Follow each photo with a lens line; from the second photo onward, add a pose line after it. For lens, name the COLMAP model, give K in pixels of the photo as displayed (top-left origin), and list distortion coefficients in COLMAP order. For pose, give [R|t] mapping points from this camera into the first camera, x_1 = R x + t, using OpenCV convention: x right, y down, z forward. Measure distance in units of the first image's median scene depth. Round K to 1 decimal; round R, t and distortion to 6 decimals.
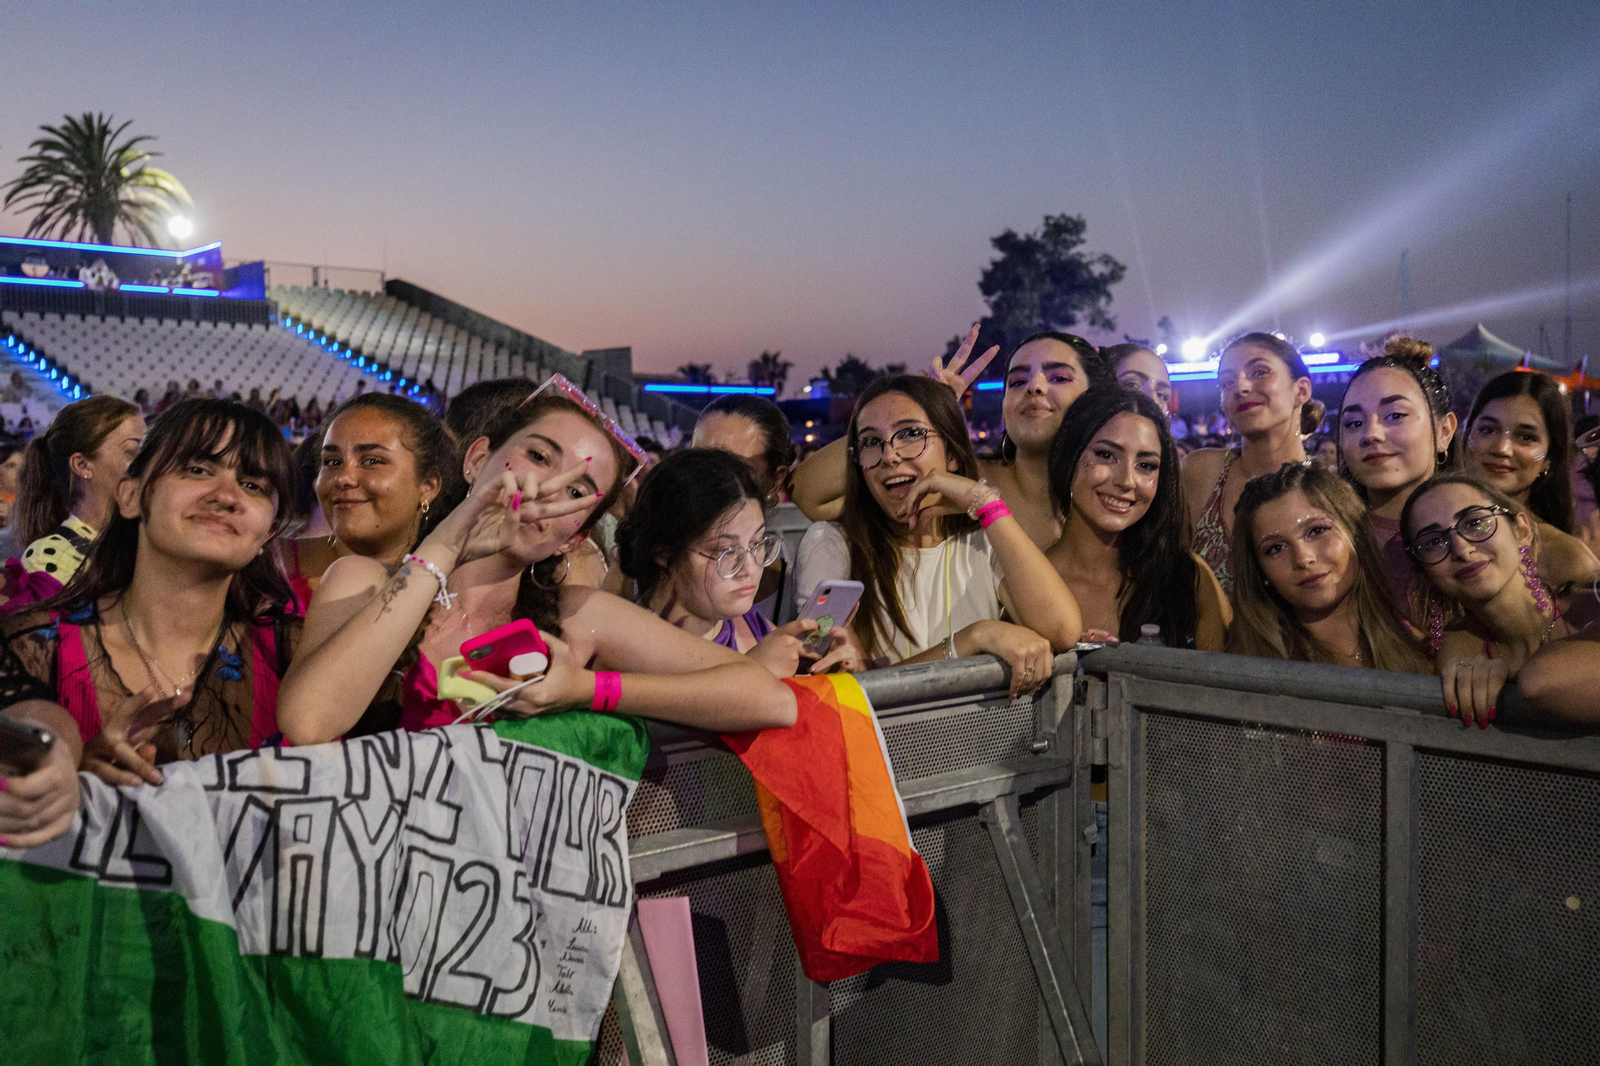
lens RADIAL K [[1488.9, 0, 691.6], [0, 1488.9, 532.8], [0, 0, 1]] dist [0.078438, -0.001040]
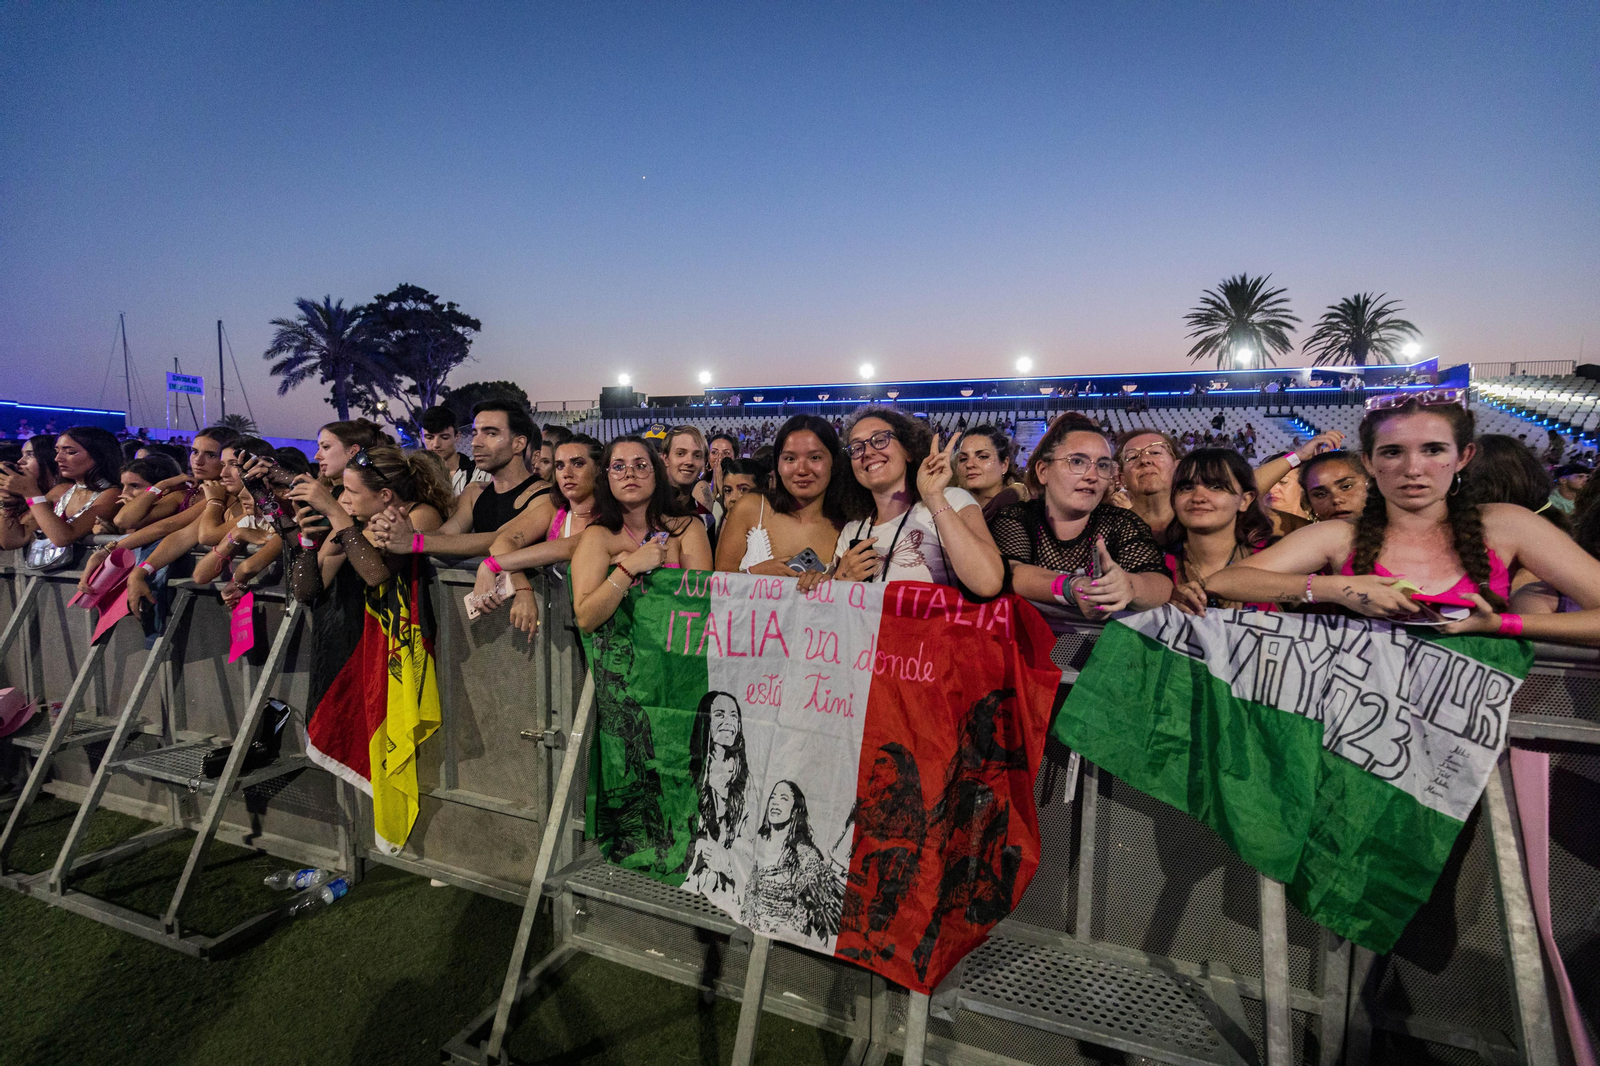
lens RADIAL K [[678.4, 0, 761.3], [0, 678.4, 528.8], [0, 0, 1]] dist [0.001091, -0.000384]
pose [[0.458523, 0.088366, -0.884278, 0.224930], [-0.067734, 0.995625, 0.064371, 0.011408], [0.886097, 0.030381, 0.462502, -0.080535]]
